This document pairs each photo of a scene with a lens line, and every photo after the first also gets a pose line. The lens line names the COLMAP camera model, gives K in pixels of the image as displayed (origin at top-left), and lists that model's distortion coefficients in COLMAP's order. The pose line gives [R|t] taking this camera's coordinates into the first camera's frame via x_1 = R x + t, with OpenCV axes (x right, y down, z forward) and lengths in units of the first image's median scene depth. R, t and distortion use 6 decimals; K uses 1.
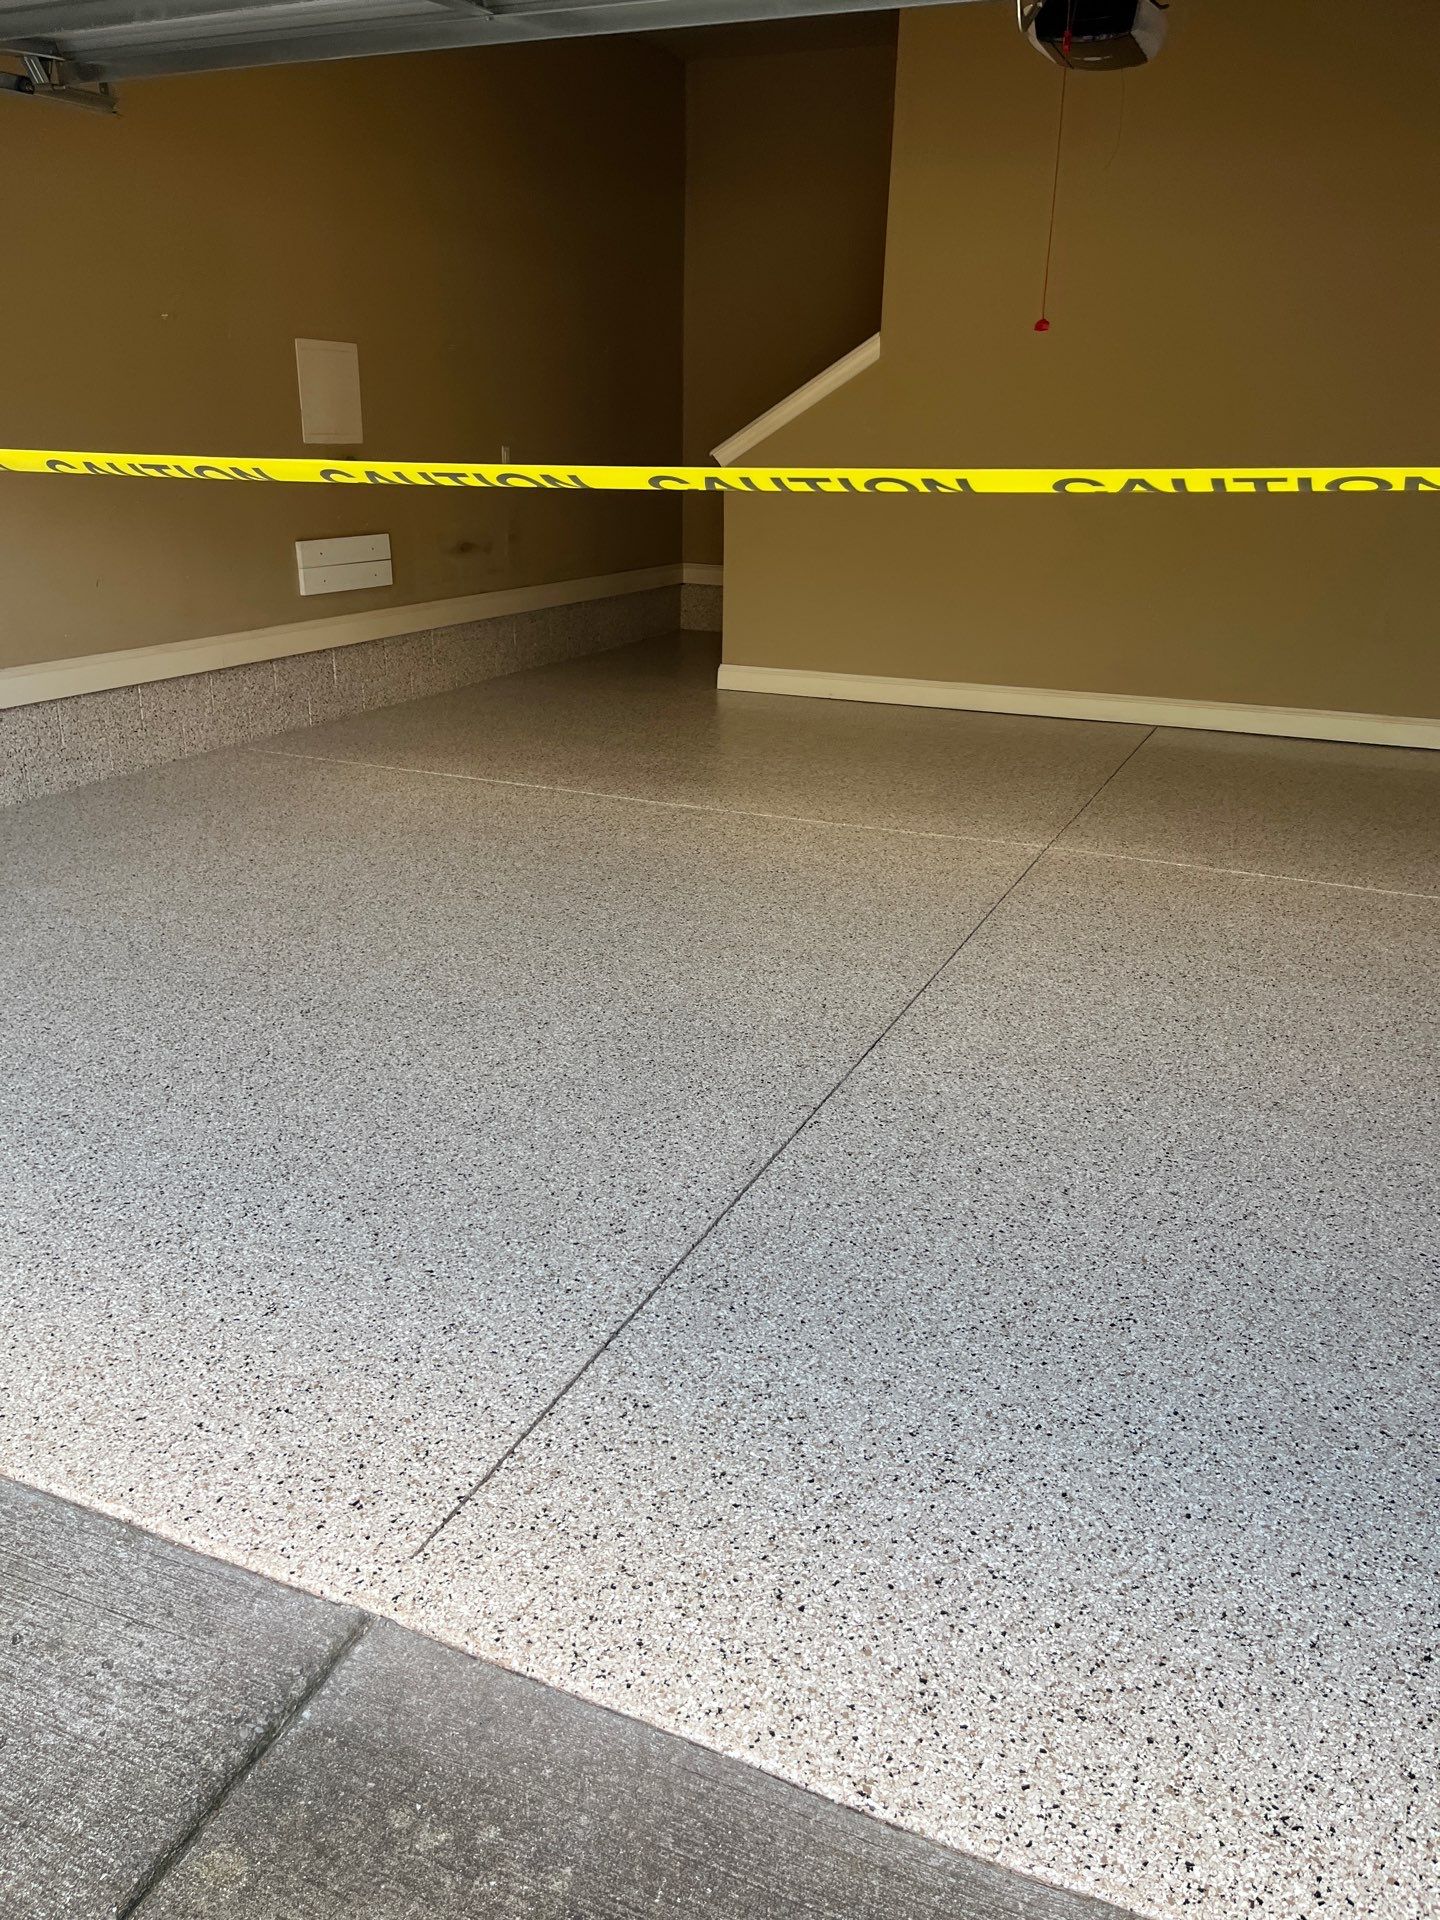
lens RADIAL K [[1428.1, 0, 724.0], [0, 1428.1, 964.5], [0, 0, 1]] dist [0.063458, -0.095462]
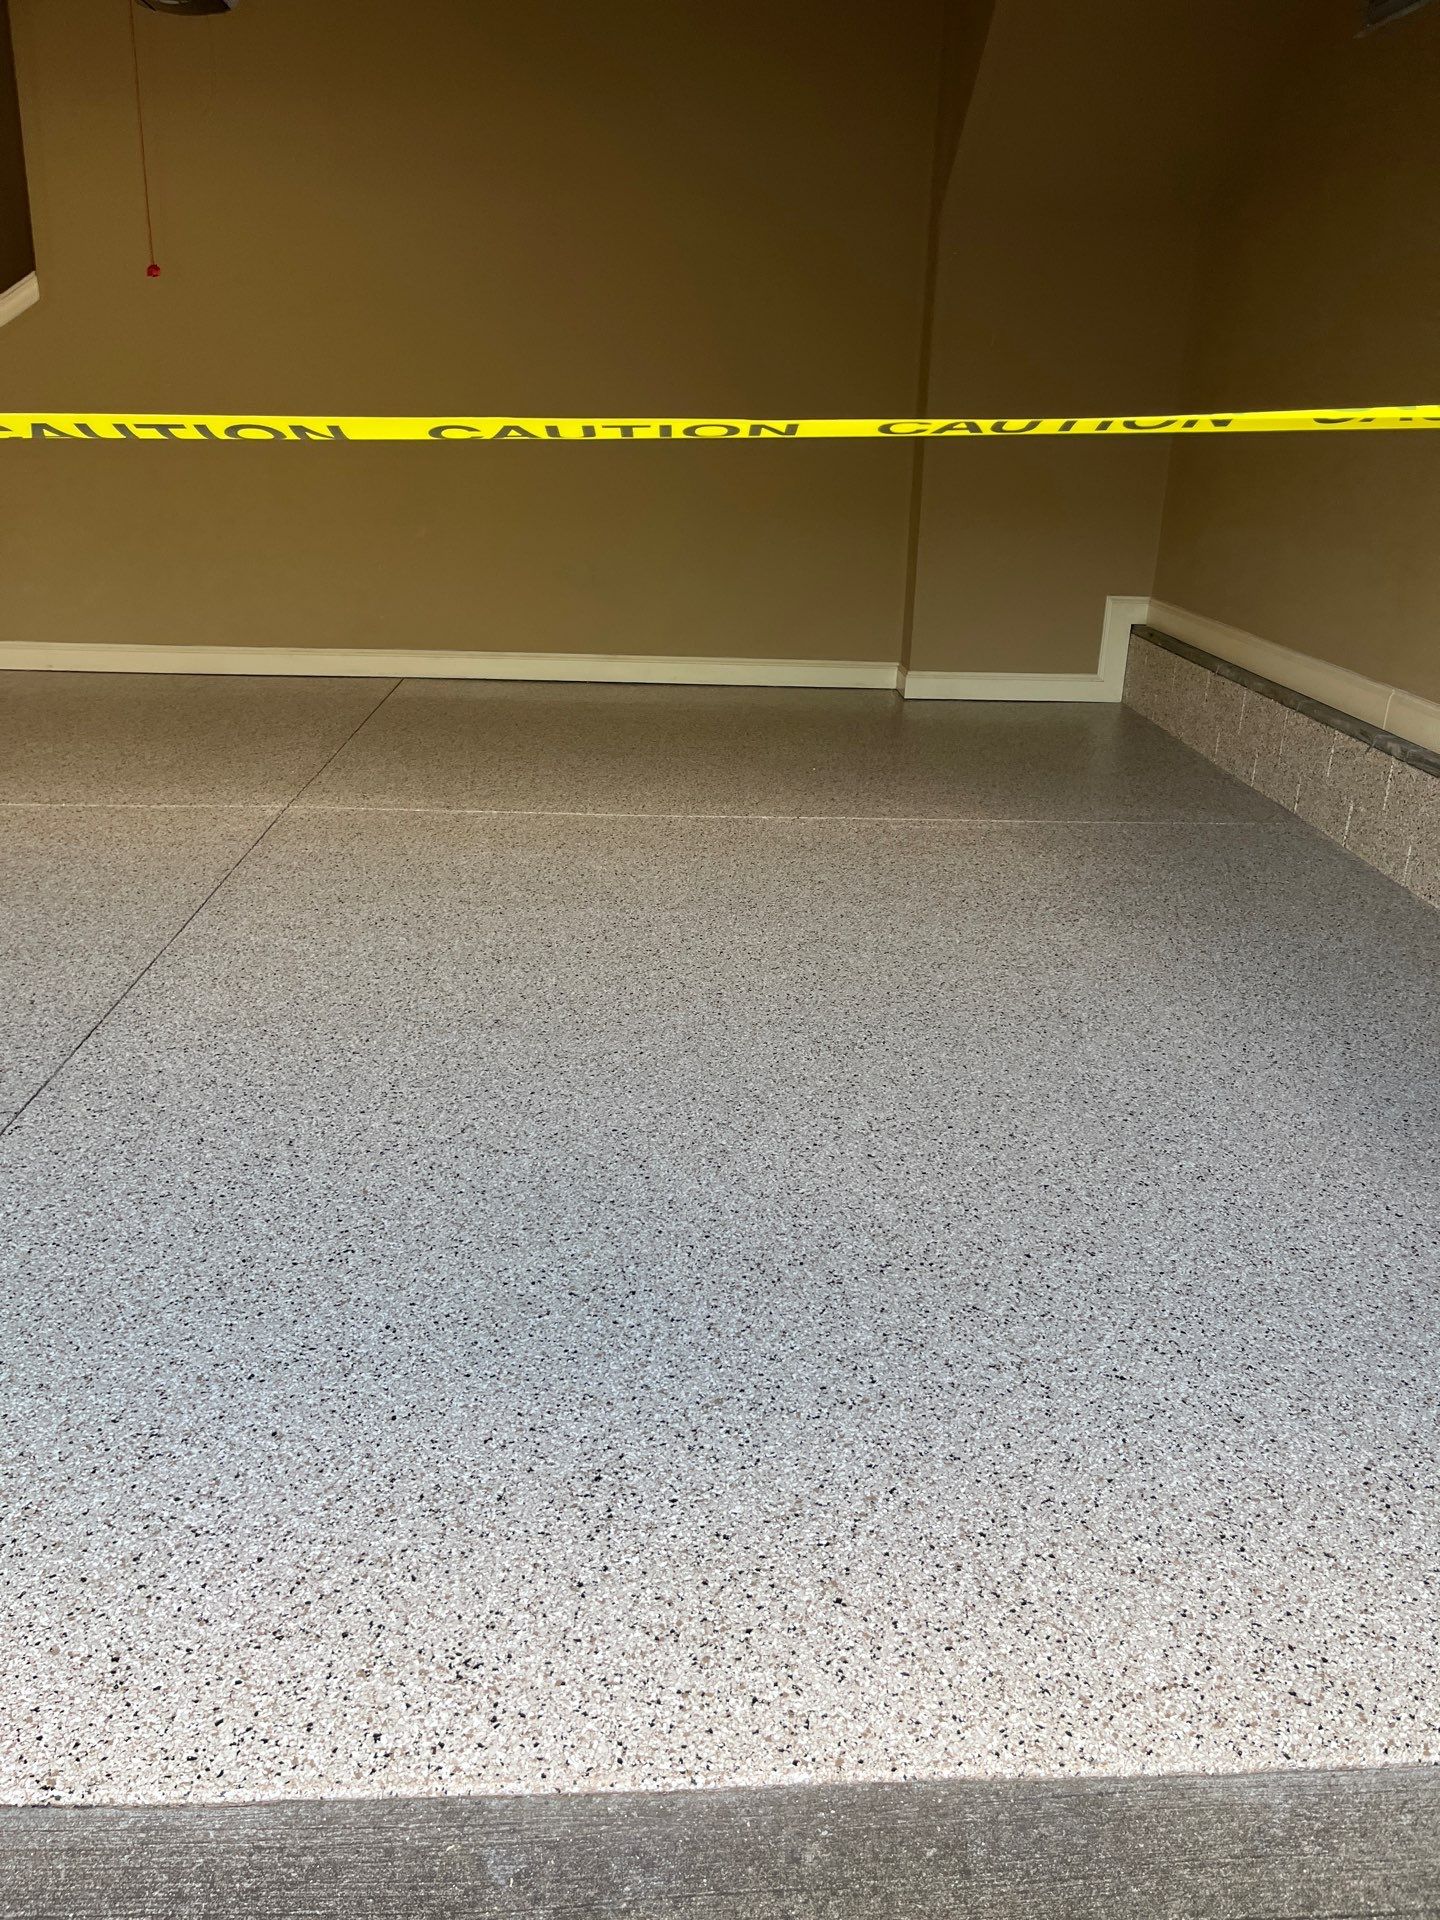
lens RADIAL K [[1428.1, 0, 720.9], [0, 1428.1, 963.3], [0, 0, 1]] dist [0.063458, -0.095462]
pose [[0.890580, -0.154621, 0.427737, 0.125962], [0.143038, 0.987938, 0.059311, 0.022104], [-0.431749, 0.008362, 0.901955, -0.057078]]
